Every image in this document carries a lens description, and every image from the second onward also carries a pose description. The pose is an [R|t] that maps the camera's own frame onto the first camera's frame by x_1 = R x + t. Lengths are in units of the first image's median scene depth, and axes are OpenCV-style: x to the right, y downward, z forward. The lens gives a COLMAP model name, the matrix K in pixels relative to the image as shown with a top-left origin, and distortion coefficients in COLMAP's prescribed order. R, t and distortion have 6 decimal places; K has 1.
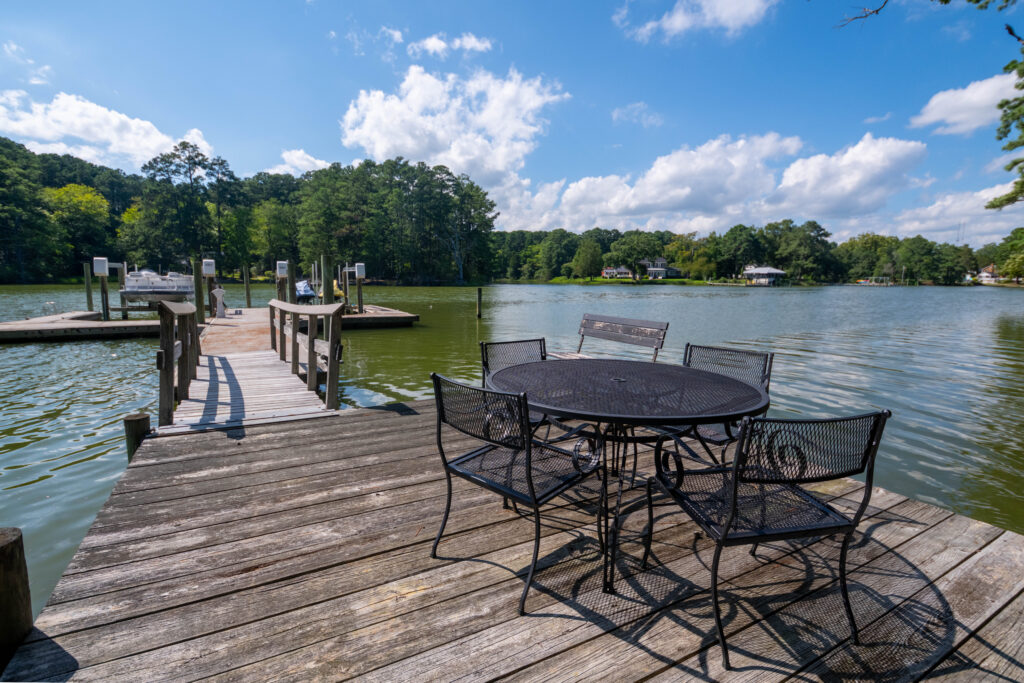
lens RADIAL K [[476.2, 0, 514.8], [0, 476.2, 340.0], [0, 0, 1]] dist [0.039455, -0.036181]
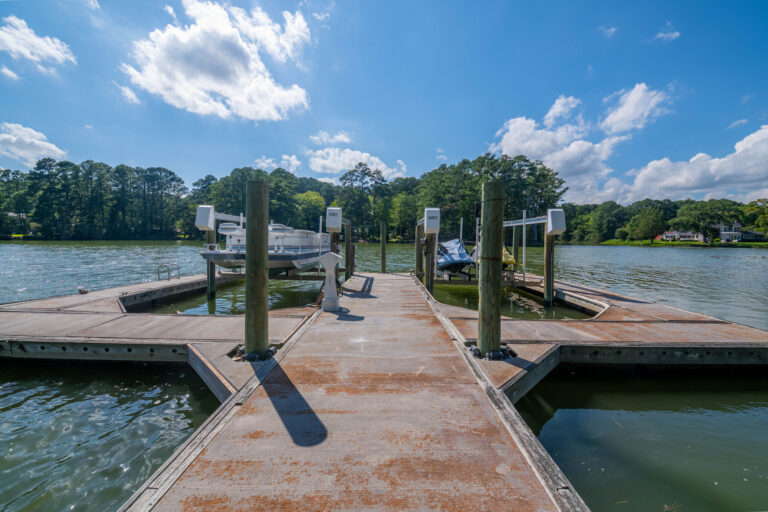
lens RADIAL K [[296.6, 0, 384.0], [0, 296.6, 256.0], [0, 0, 1]] dist [-0.000312, -0.000095]
pose [[0.870357, 0.029970, -0.491508, -0.069323], [-0.067509, 0.995984, -0.058813, -0.014865], [0.487771, 0.084369, 0.868885, 0.127315]]
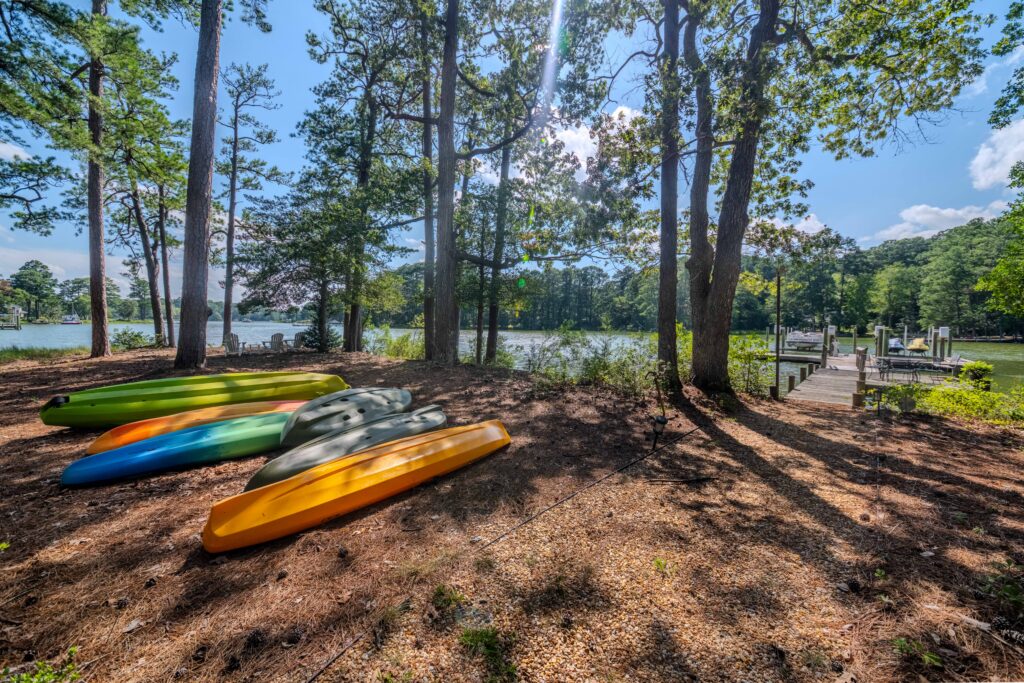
lens RADIAL K [[388.5, 0, 511.2], [0, 388.5, 336.6], [0, 0, 1]] dist [-0.000625, -0.010419]
pose [[0.316716, 0.025586, -0.948175, 0.071075], [-0.132487, 0.991030, -0.017511, 0.011748], [0.939222, 0.131167, 0.317265, -0.115796]]
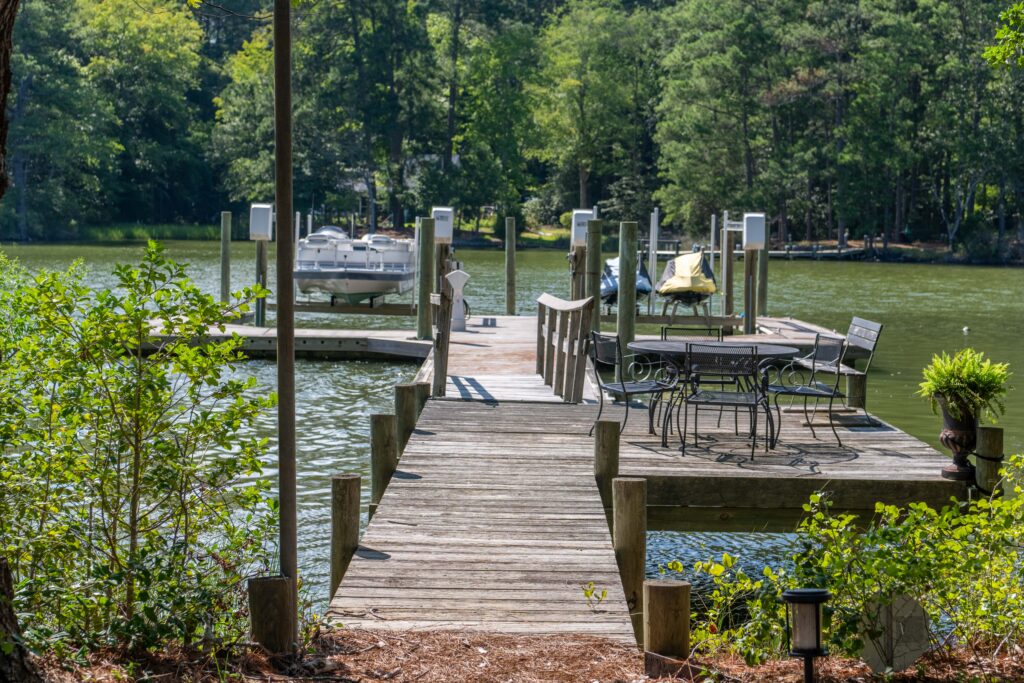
lens RADIAL K [[1795.9, 0, 512.0], [0, 1795.9, 341.5], [0, 0, 1]] dist [-0.015429, 0.030449]
pose [[0.874883, 0.040001, -0.482679, 0.049438], [-0.072809, 0.996121, -0.049419, 0.008060], [0.478829, 0.078380, 0.874402, -0.088609]]
